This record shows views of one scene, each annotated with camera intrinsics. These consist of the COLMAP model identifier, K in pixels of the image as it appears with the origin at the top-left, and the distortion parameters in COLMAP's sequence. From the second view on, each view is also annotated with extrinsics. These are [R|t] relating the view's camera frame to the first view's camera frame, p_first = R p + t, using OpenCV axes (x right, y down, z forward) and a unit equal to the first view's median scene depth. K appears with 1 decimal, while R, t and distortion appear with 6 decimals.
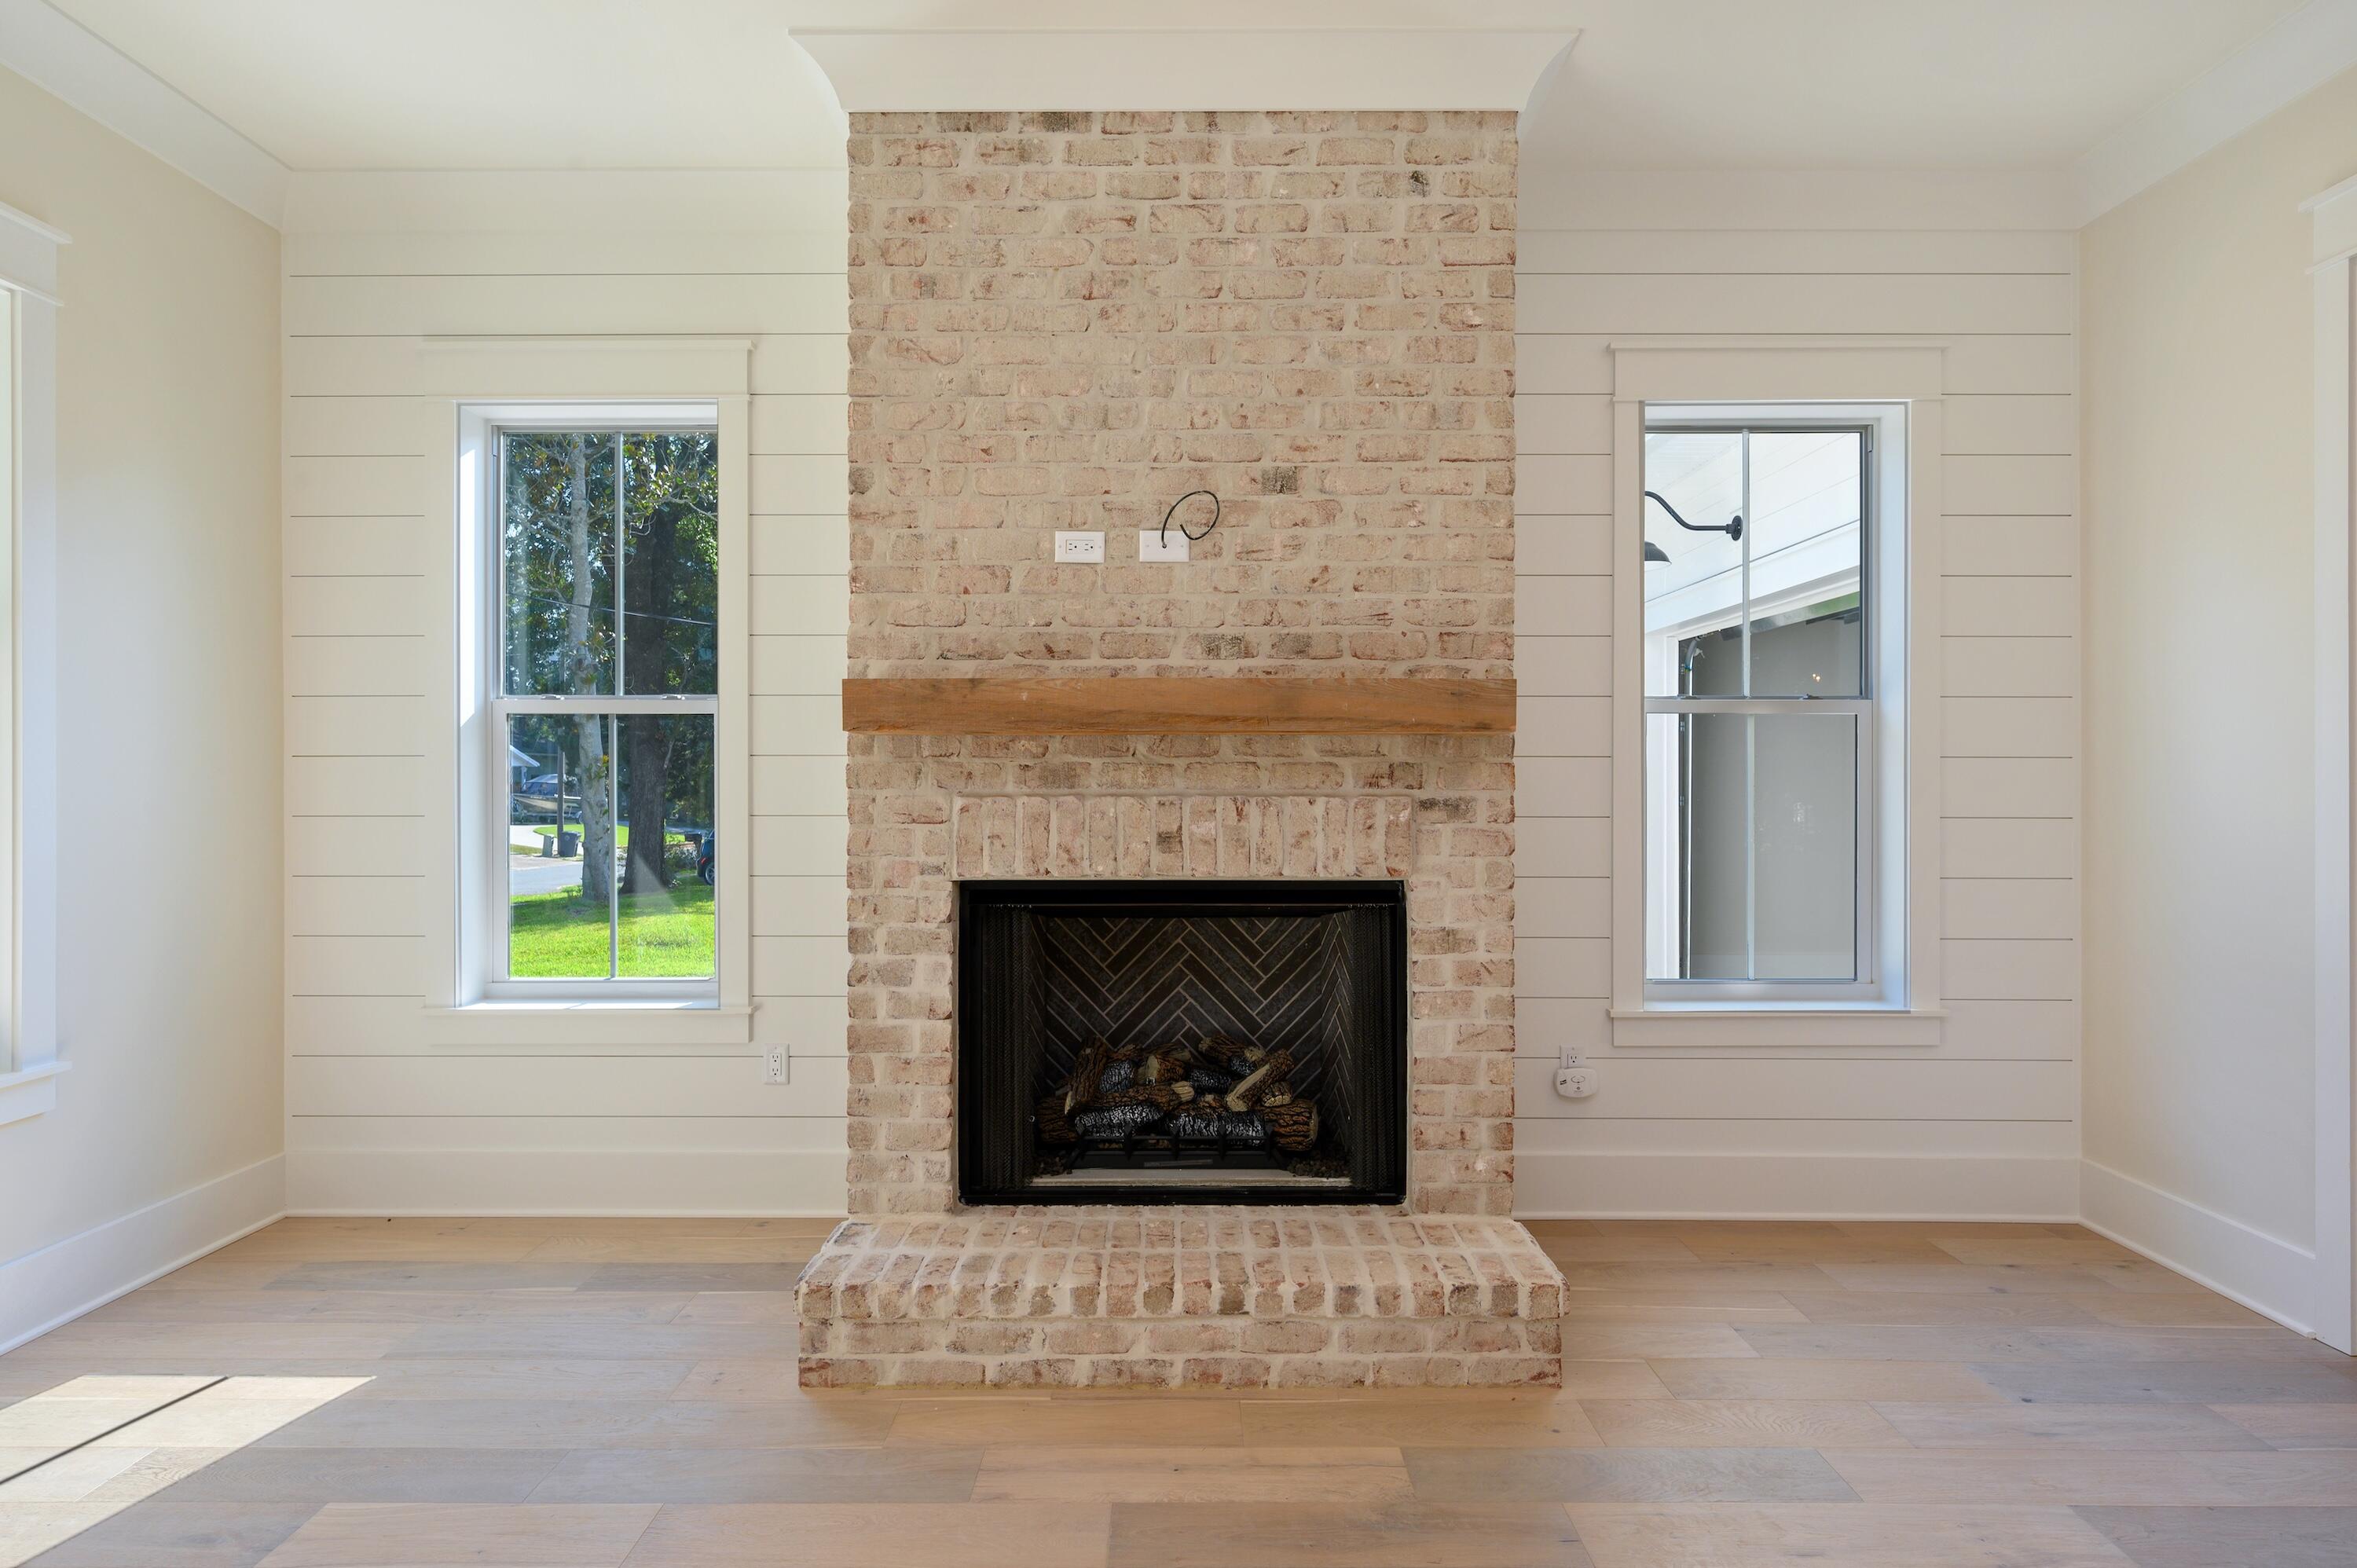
lens RADIAL K [[1331.7, 0, 1178.2], [0, 1331.7, 767.0], [0, 0, 1]] dist [0.004964, -0.002184]
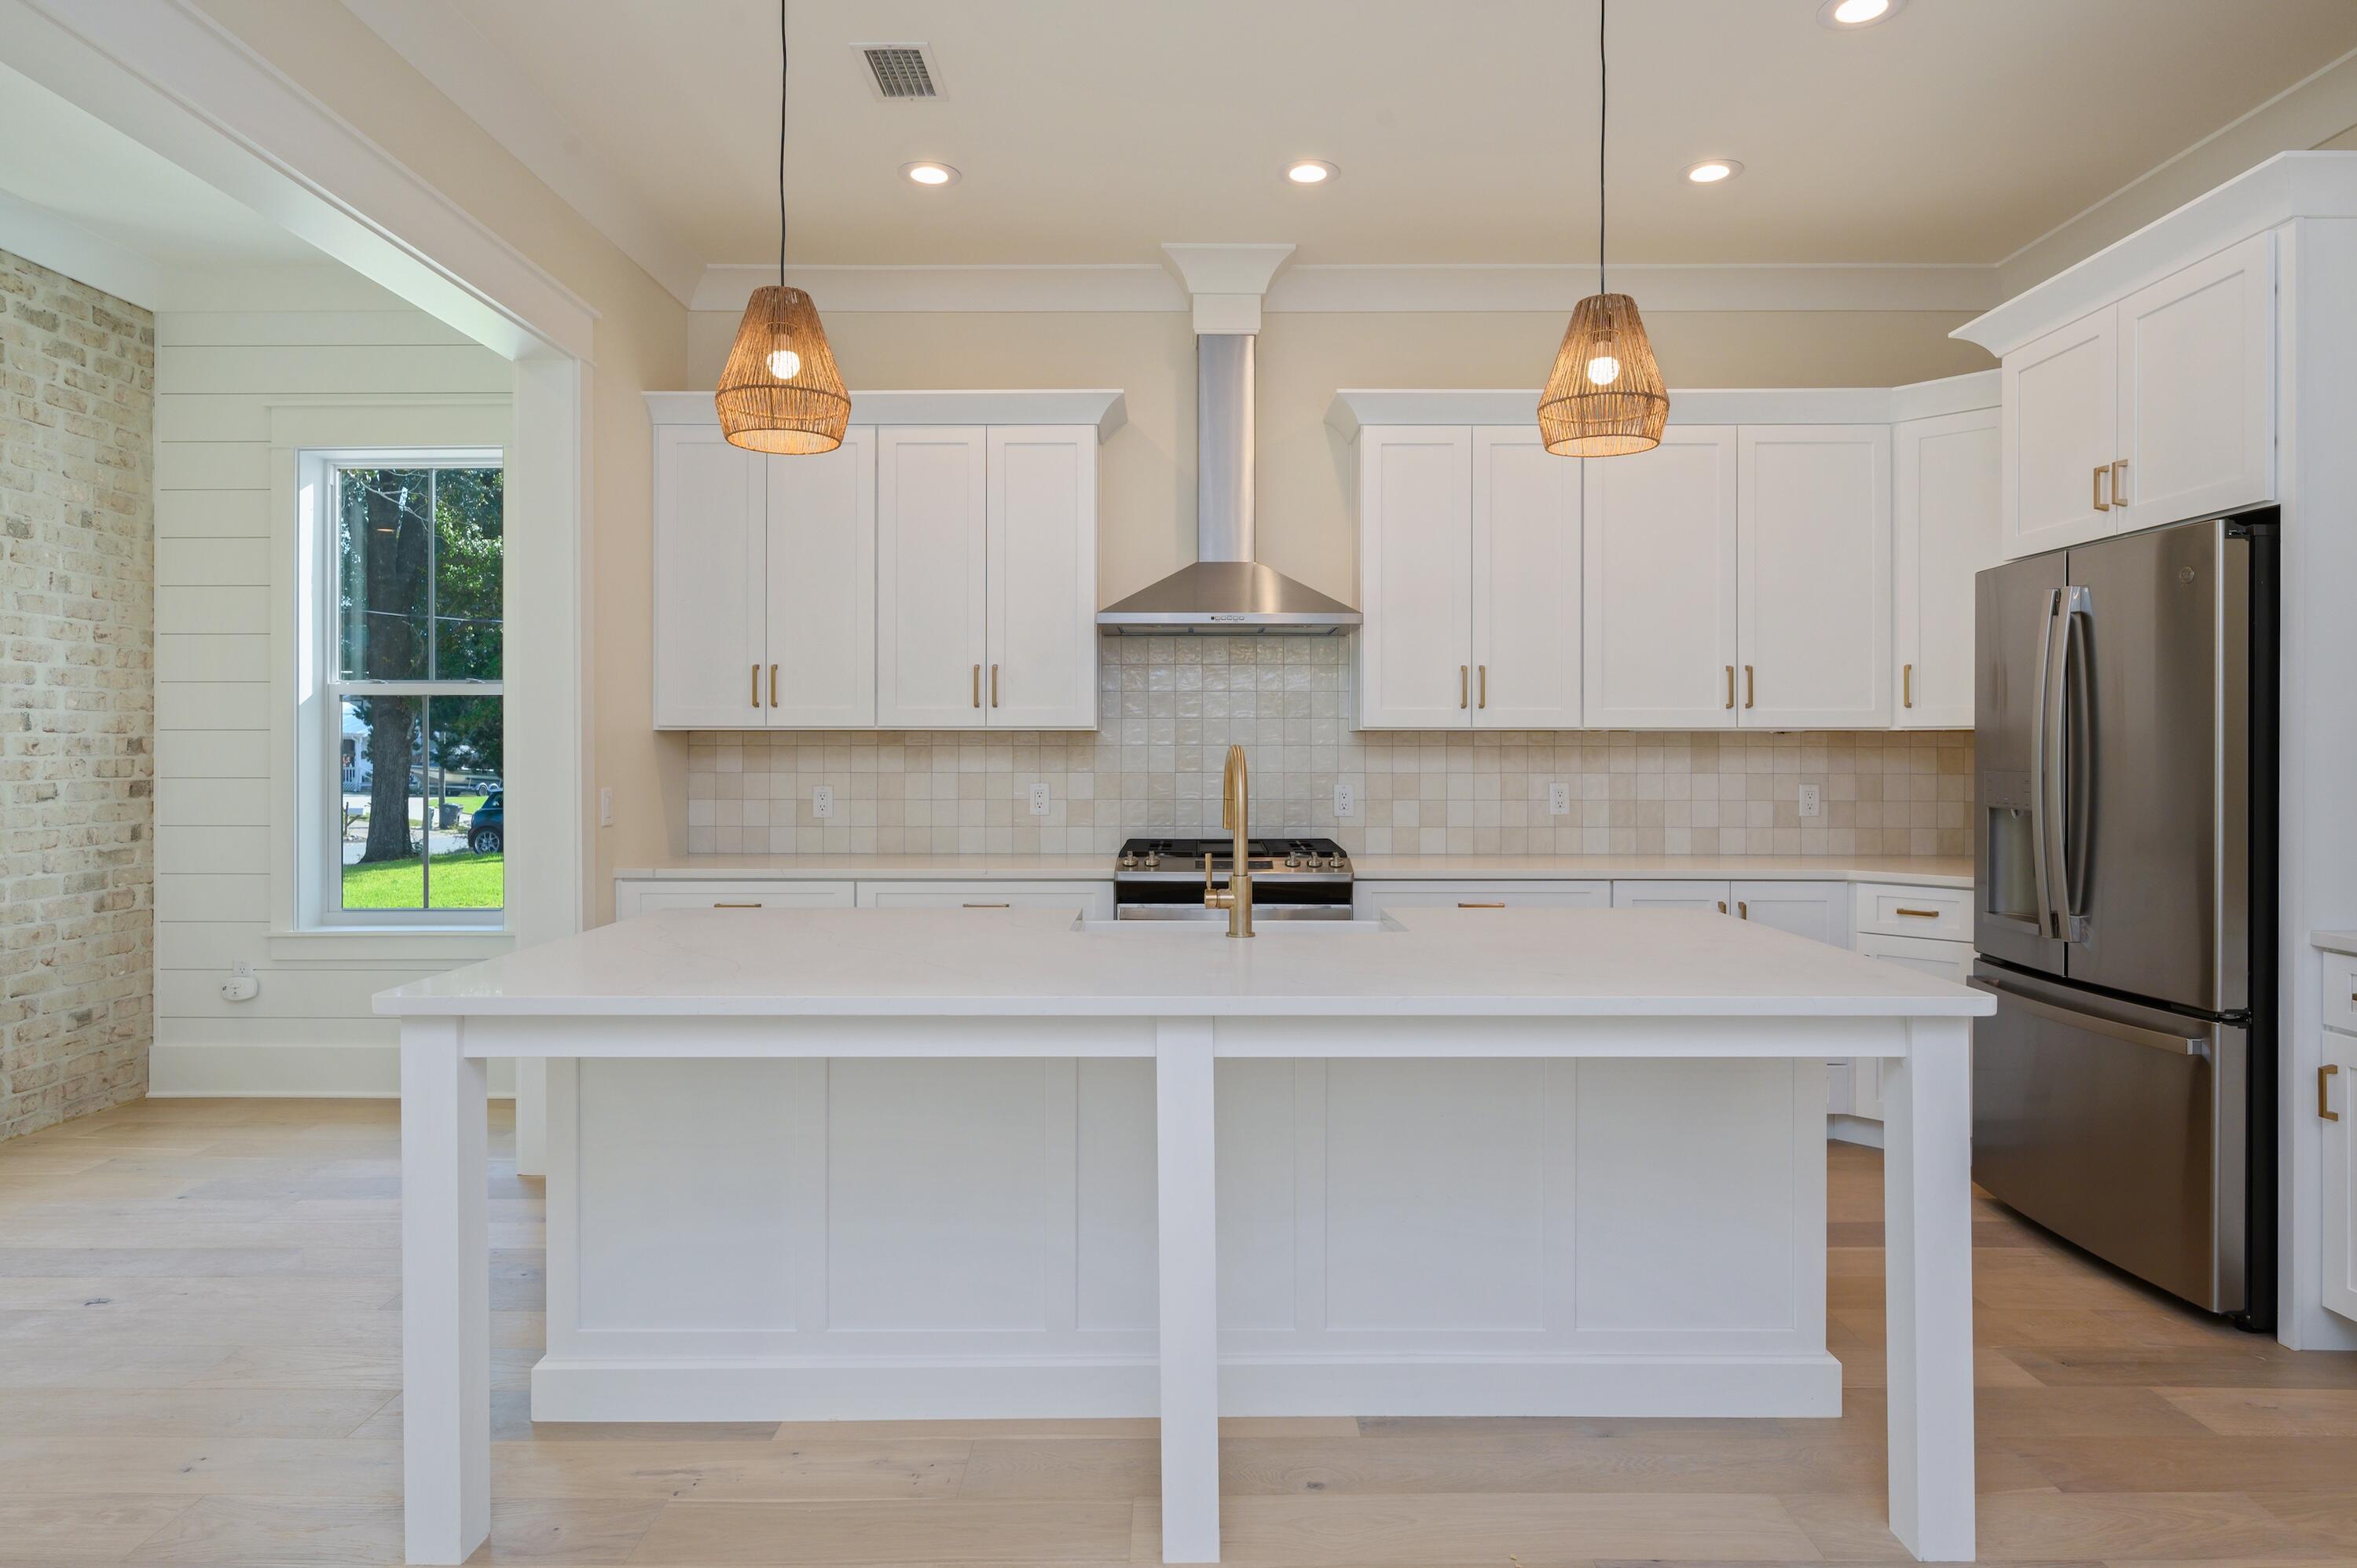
lens RADIAL K [[1336.8, 0, 1169.7], [0, 1336.8, 747.4], [0, 0, 1]] dist [-0.000926, -0.000882]
pose [[0.999940, -0.001574, -0.010800, 1.440192], [0.001633, 0.999984, 0.005442, 0.003317], [0.010791, -0.005460, 0.999927, -0.311889]]
